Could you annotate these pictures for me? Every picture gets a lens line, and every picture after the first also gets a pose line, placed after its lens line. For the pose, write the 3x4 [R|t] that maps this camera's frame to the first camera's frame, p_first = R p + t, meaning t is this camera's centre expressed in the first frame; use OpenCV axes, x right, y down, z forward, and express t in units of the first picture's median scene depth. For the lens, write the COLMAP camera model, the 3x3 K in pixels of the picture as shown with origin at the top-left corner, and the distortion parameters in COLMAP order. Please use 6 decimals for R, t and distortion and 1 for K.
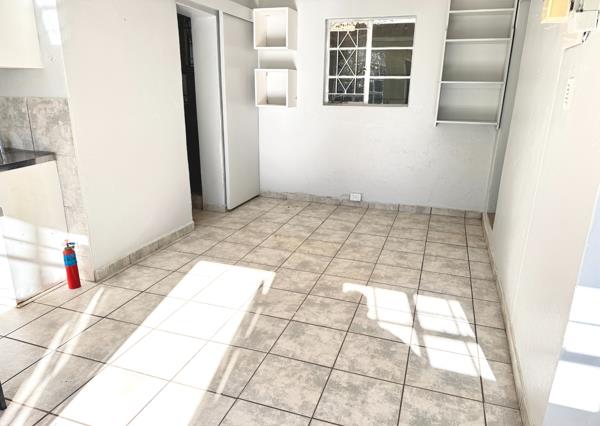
lens RADIAL K [[413.0, 0, 303.2], [0, 413.0, 225.6], [0, 0, 1]] dist [0.152157, -0.188646]
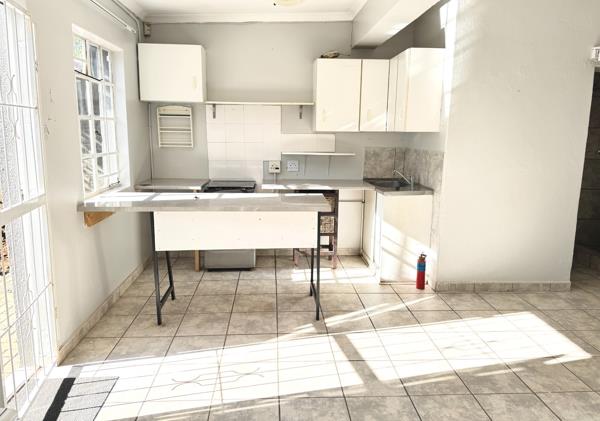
lens RADIAL K [[420.5, 0, 299.0], [0, 420.5, 196.4], [0, 0, 1]] dist [0.052636, -0.072282]
pose [[0.370444, 0.130652, -0.919620, 0.357169], [-0.297046, 0.954729, 0.015984, -0.027133], [0.880077, 0.267248, 0.392484, 0.047467]]
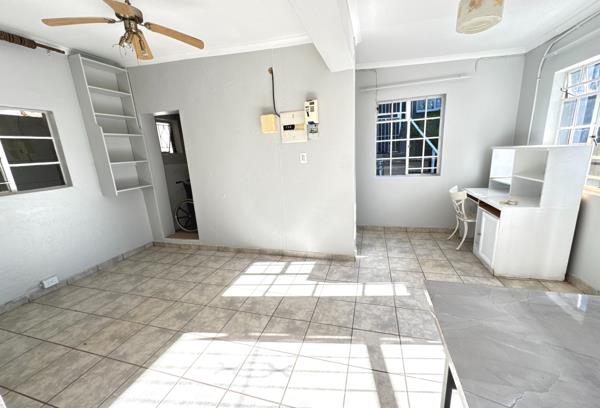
lens RADIAL K [[240.3, 0, 299.7], [0, 240.3, 208.6], [0, 0, 1]] dist [-0.002950, 0.000228]
pose [[-0.024525, -0.253463, 0.967034, -0.471179], [0.369863, 0.896385, 0.244326, -0.177118], [-0.928762, 0.363663, 0.071762, 0.444823]]
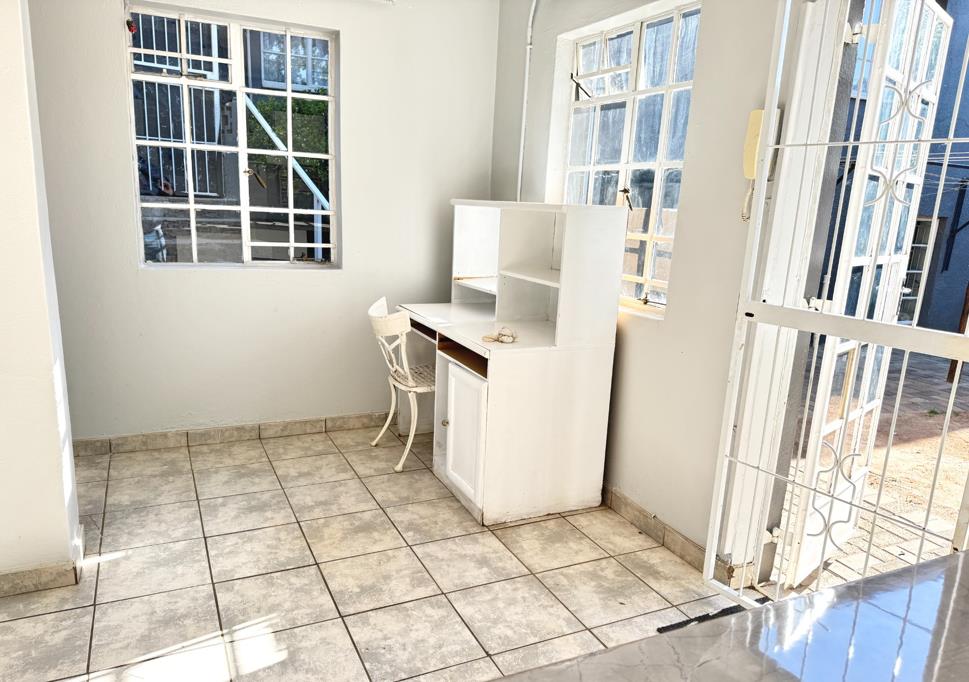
lens RADIAL K [[692.1, 0, 487.5], [0, 692.1, 361.5], [0, 0, 1]] dist [0.053022, -0.002958]
pose [[-0.686643, -0.221311, 0.692490, -0.377389], [0.167408, 0.878806, 0.446850, -0.142158], [-0.707458, 0.422755, -0.566376, 0.409330]]
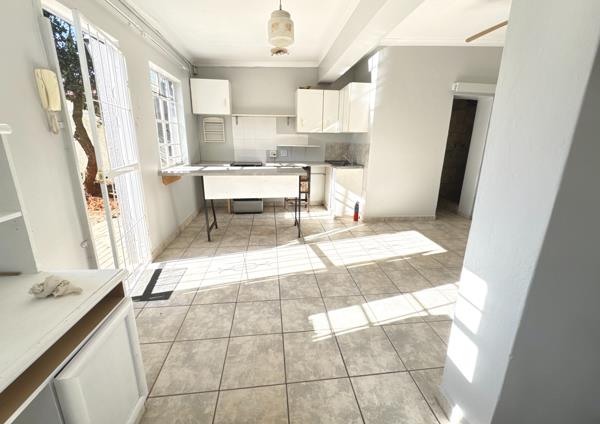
lens RADIAL K [[240.4, 0, 301.0], [0, 240.4, 198.6], [0, 0, 1]] dist [-0.014107, 0.000028]
pose [[0.423858, 0.200864, -0.883175, 0.358263], [-0.290313, 0.953781, 0.077593, 0.007832], [0.857941, 0.223509, 0.462581, 0.054820]]
